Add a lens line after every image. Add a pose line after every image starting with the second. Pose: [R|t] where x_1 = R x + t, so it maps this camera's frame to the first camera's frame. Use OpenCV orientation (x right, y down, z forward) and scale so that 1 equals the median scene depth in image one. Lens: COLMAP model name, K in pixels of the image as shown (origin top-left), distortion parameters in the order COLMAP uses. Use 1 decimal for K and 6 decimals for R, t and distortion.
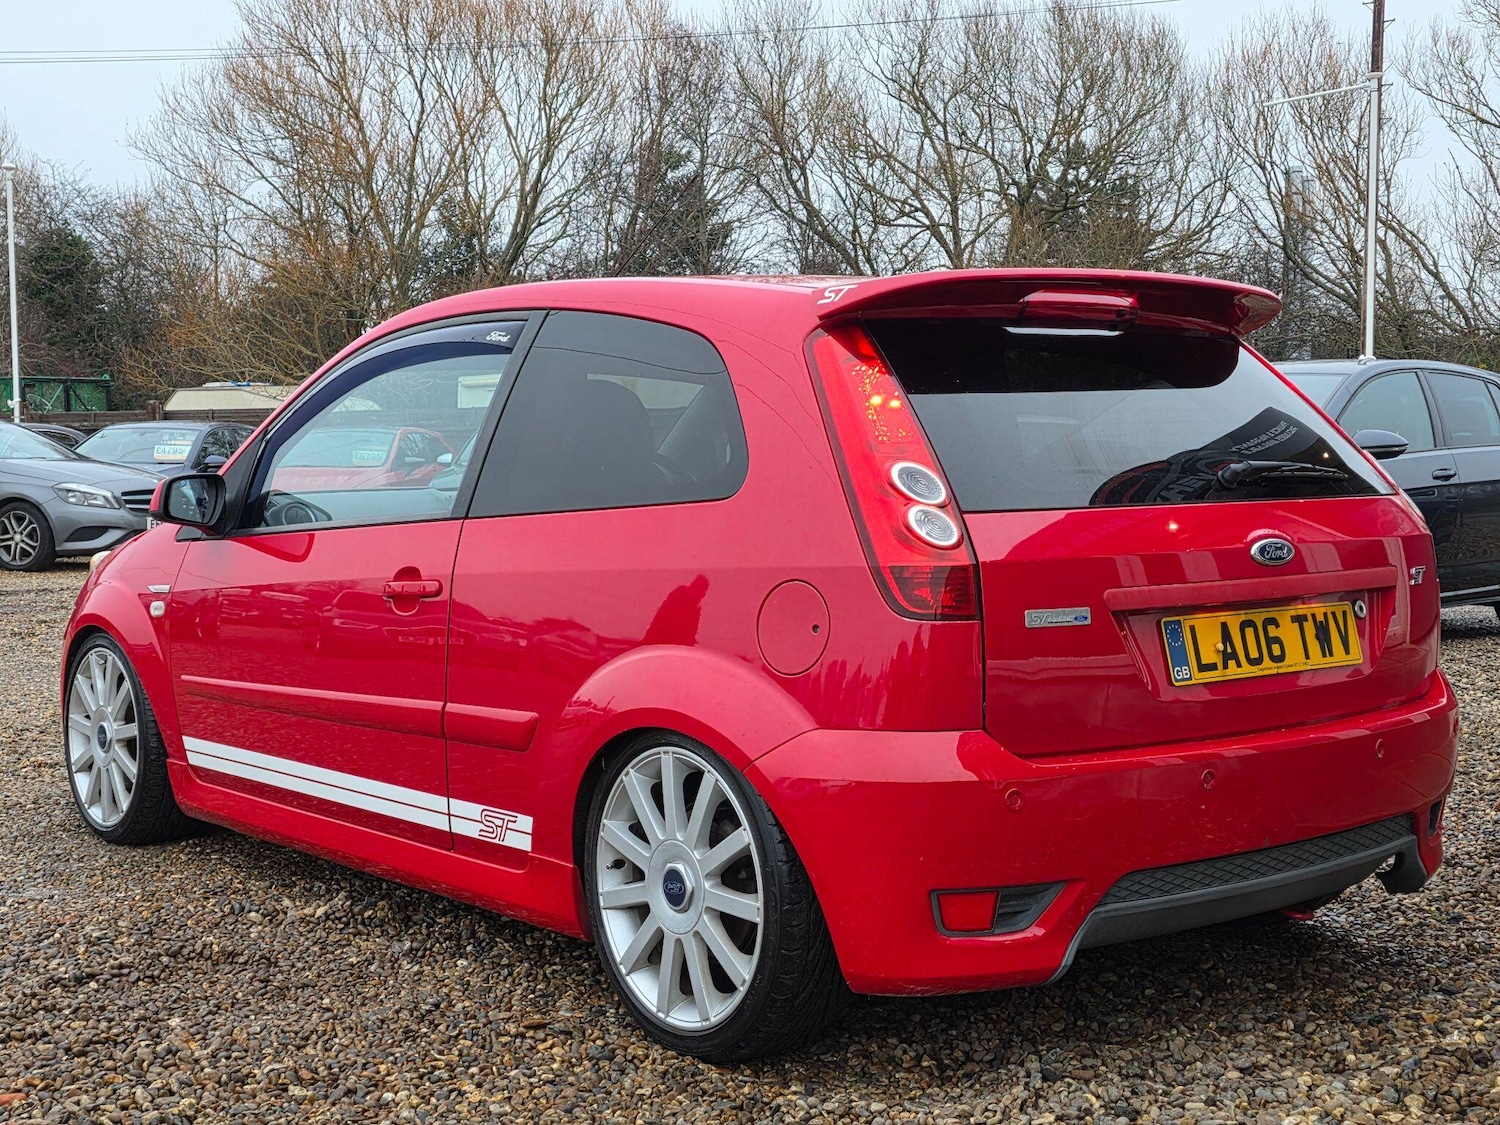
lens RADIAL K [[1934.2, 0, 762.6], [0, 1934.2, 569.5], [0, 0, 1]] dist [0.166692, -0.380397]
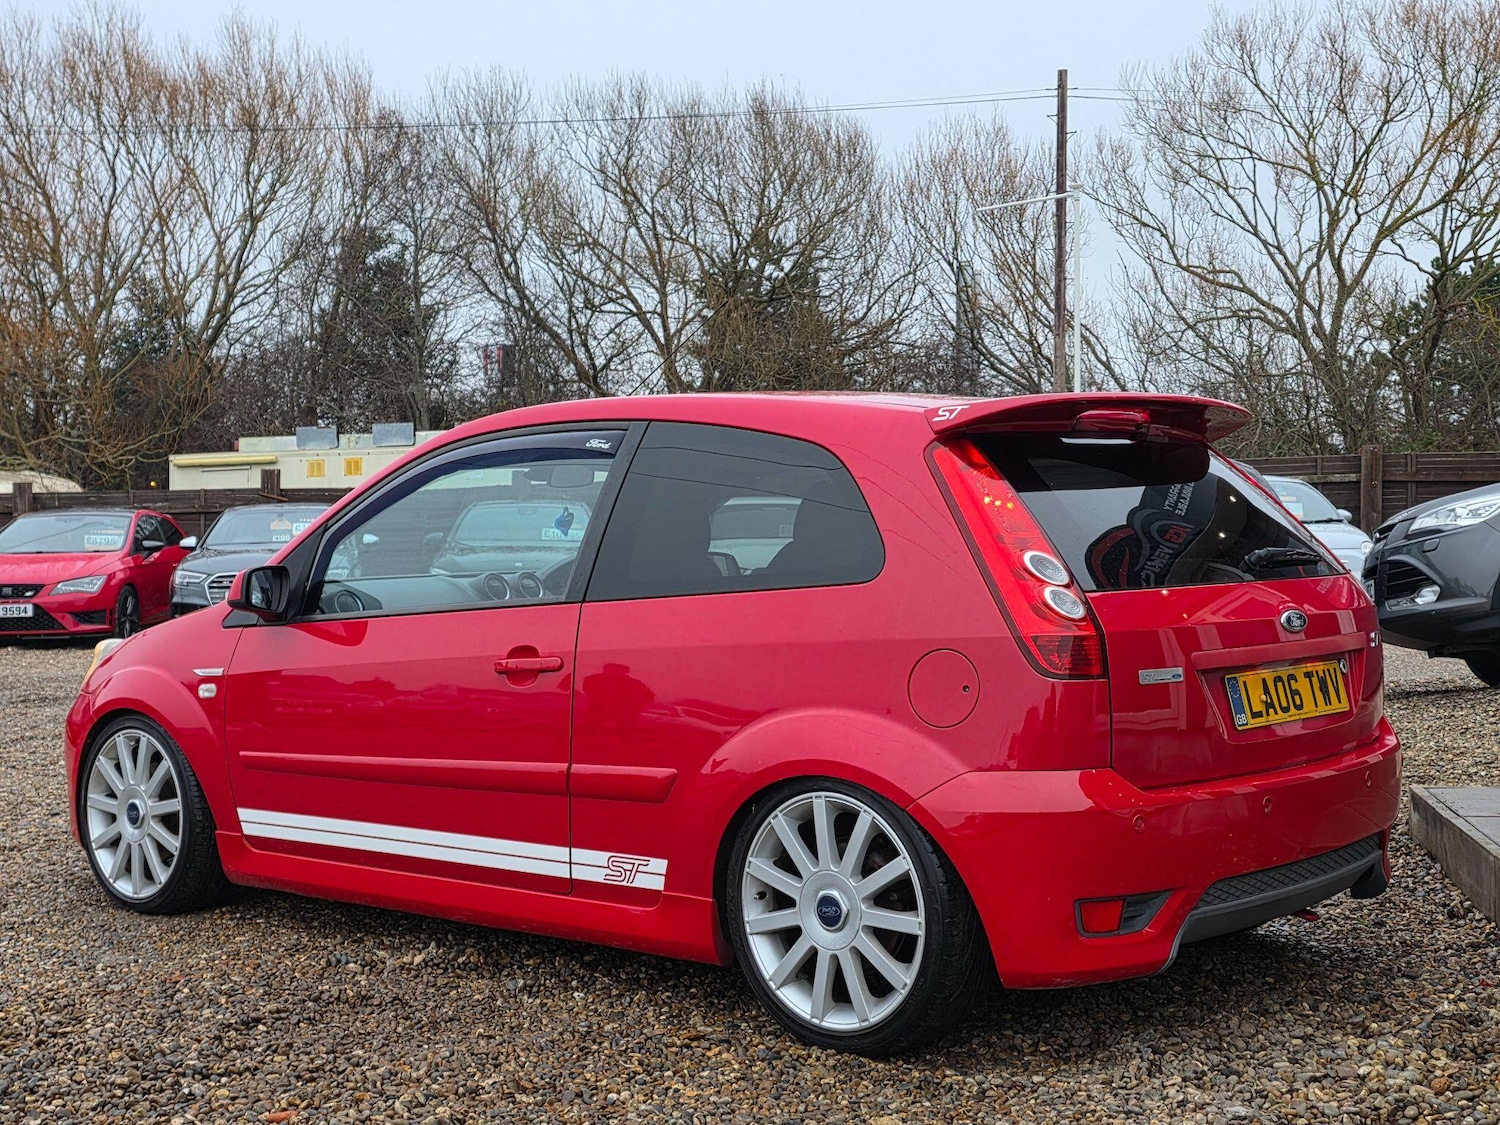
lens RADIAL K [[1934.2, 0, 762.6], [0, 1934.2, 569.5], [0, 0, 1]] dist [0.166692, -0.380397]
pose [[0.985433, -0.010273, 0.169751, -0.251453], [0.017134, 0.999092, -0.039003, 0.000883], [-0.169196, 0.041343, 0.984715, -0.150750]]
